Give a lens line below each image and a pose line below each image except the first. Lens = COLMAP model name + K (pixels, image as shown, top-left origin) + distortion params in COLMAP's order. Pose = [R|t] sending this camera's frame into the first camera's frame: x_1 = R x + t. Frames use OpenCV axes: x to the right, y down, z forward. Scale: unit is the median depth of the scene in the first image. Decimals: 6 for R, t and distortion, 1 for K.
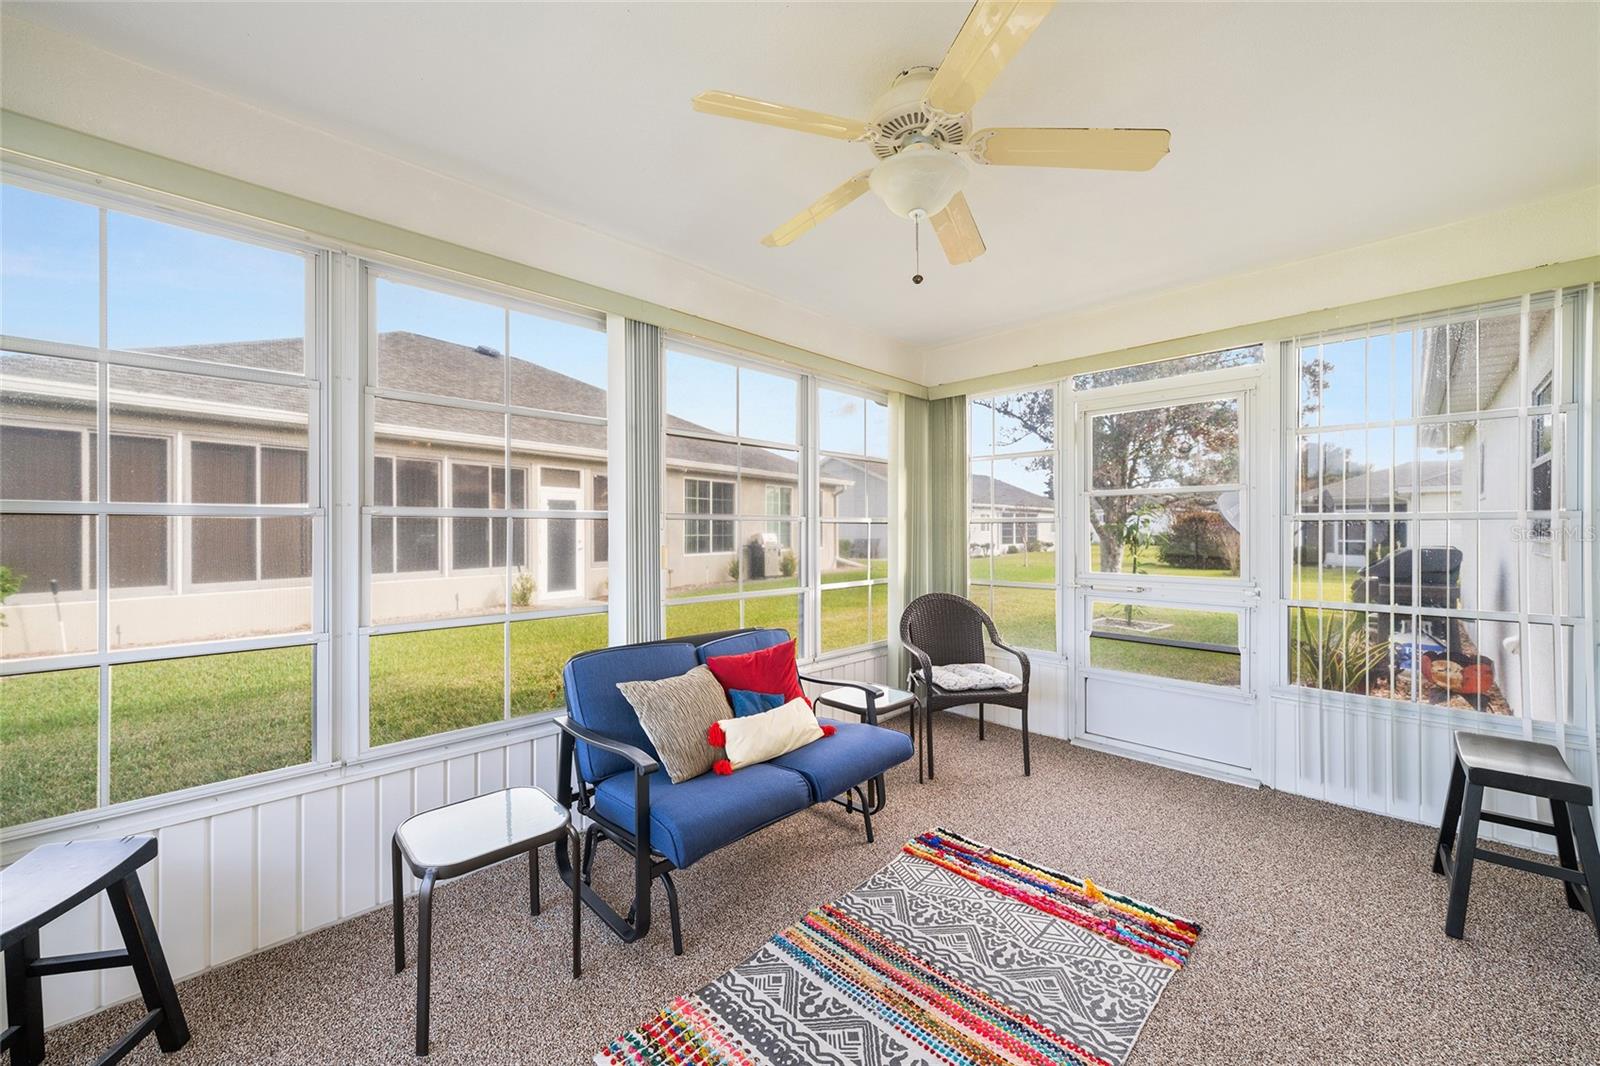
lens RADIAL K [[631.3, 0, 799.9], [0, 631.3, 529.7], [0, 0, 1]] dist [-0.001643, 0.000579]
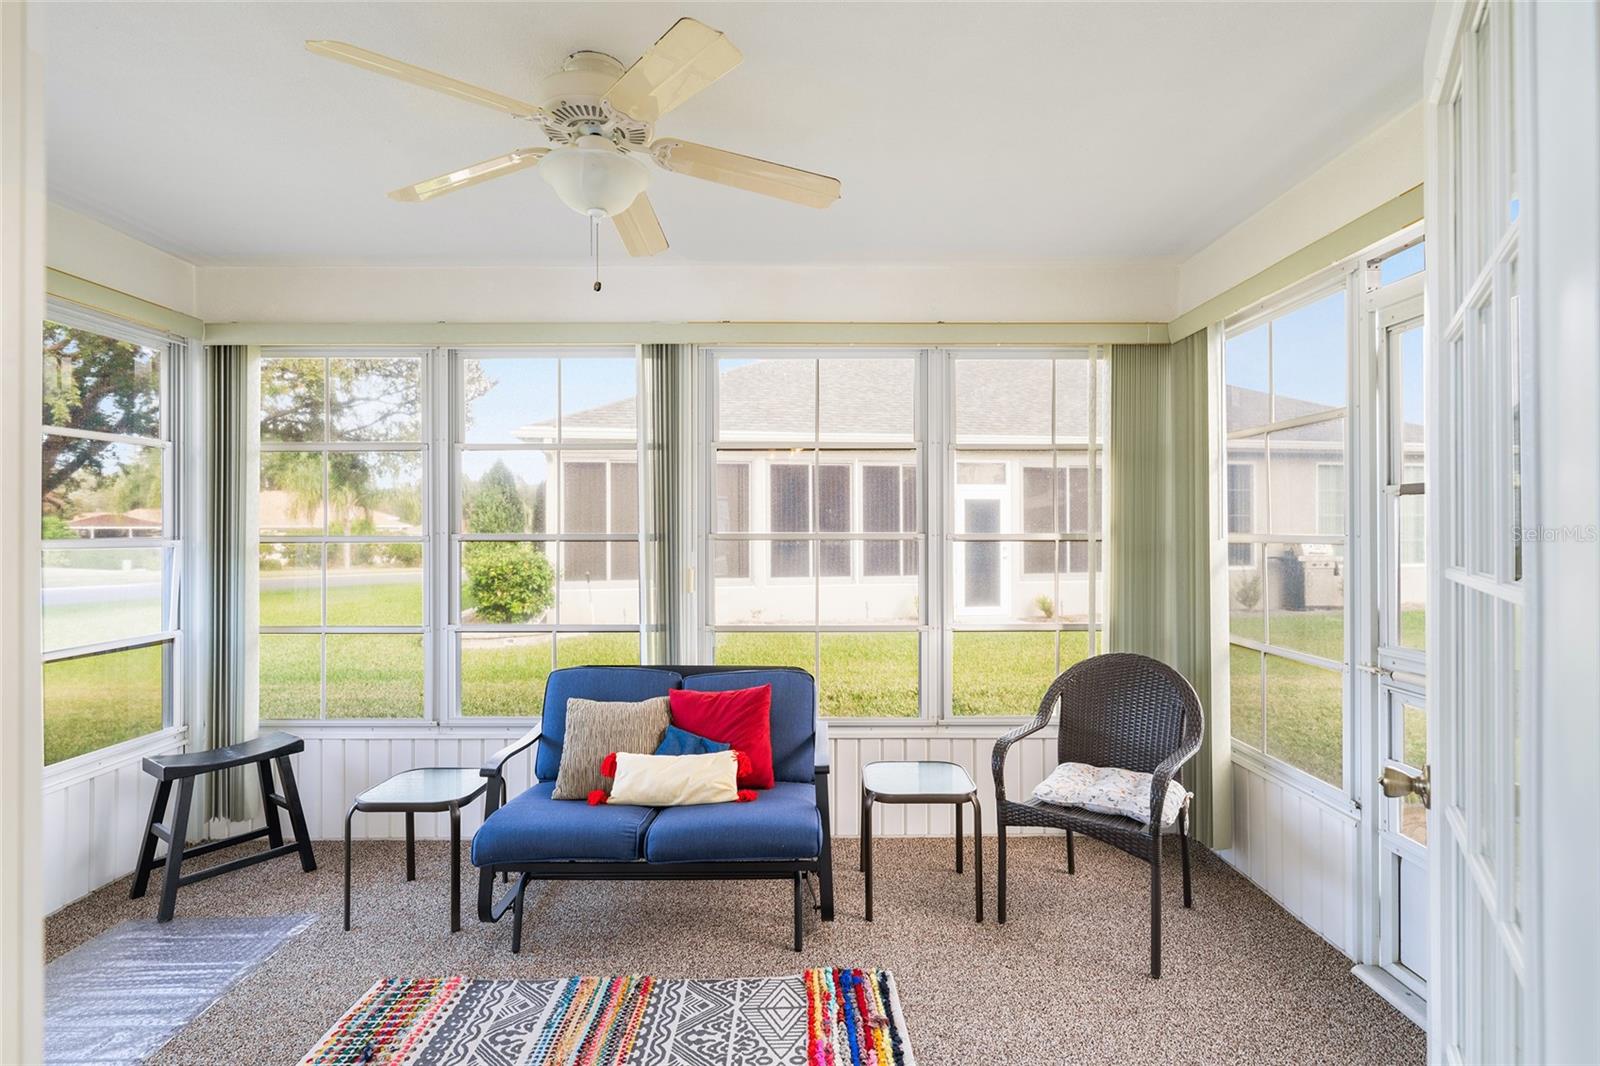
lens RADIAL K [[796.9, 0, 797.4], [0, 796.9, 522.3], [0, 0, 1]] dist [0.000108, -0.000302]
pose [[0.687423, -0.005216, -0.726239, 0.869155], [0.002312, 0.999985, -0.004994, -0.043119], [0.726254, 0.001754, 0.687425, 0.314057]]
